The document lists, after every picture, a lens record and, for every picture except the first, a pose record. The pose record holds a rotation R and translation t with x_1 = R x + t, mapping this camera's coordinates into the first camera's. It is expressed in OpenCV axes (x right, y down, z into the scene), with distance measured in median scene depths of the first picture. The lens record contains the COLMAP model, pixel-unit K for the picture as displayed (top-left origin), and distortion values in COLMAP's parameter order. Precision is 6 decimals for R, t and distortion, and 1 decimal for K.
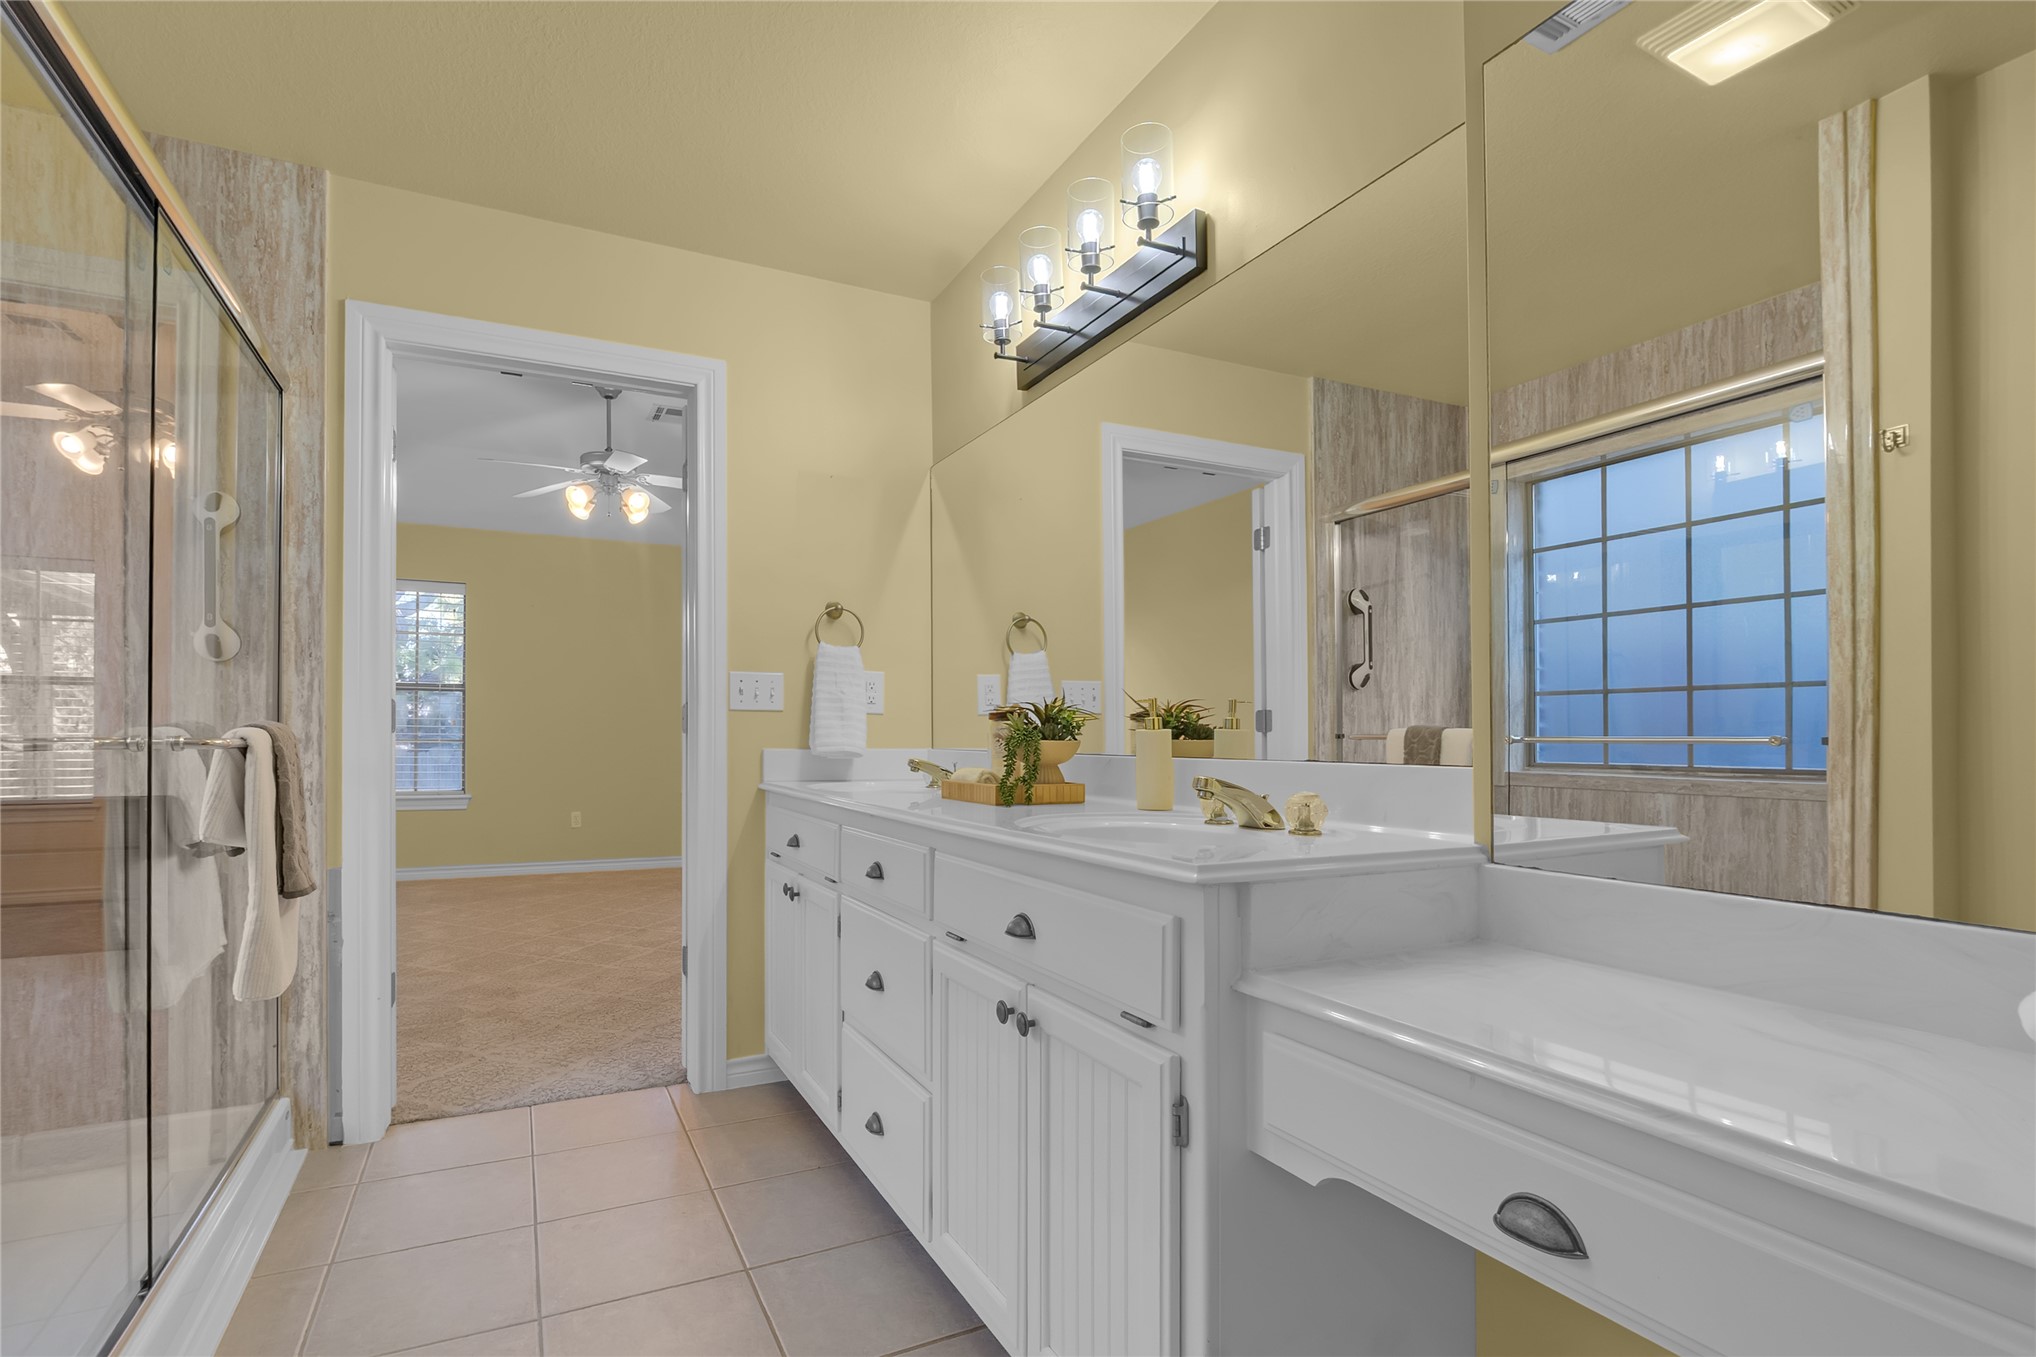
lens RADIAL K [[992.0, 0, 1011.1], [0, 992.0, 735.3], [0, 0, 1]] dist [-0.012422, 0.000328]
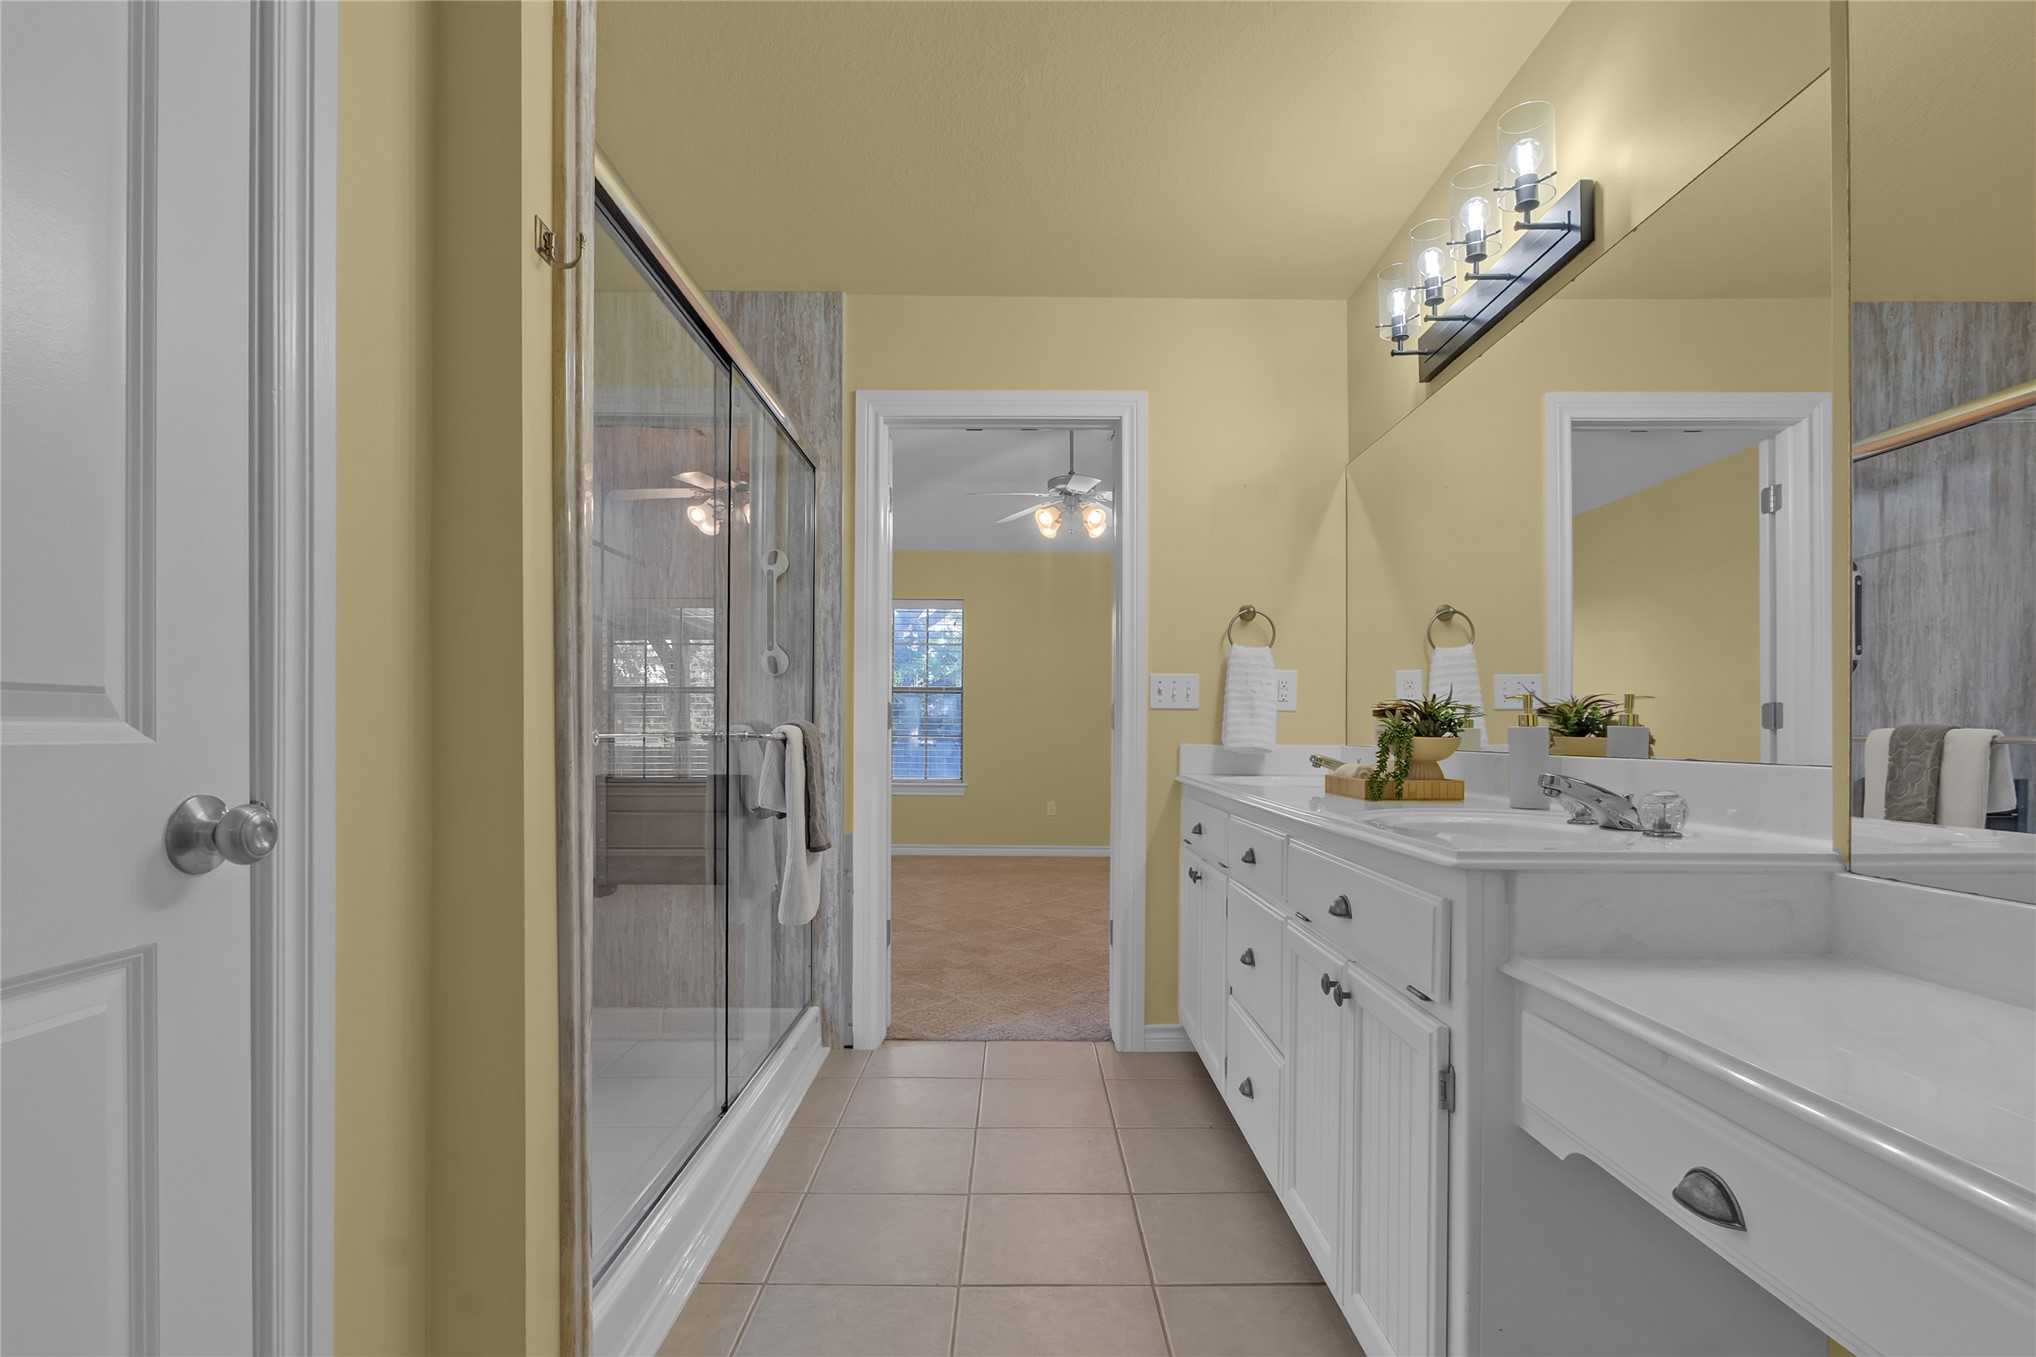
lens RADIAL K [[1015.0, 0, 1016.5], [0, 1015.0, 737.1], [0, 0, 1]] dist [-0.012605, 0.000629]
pose [[0.893386, 0.004172, -0.449270, 0.107960], [-0.002016, 0.999984, 0.005277, 0.000466], [0.449285, -0.003809, 0.893380, -0.088411]]
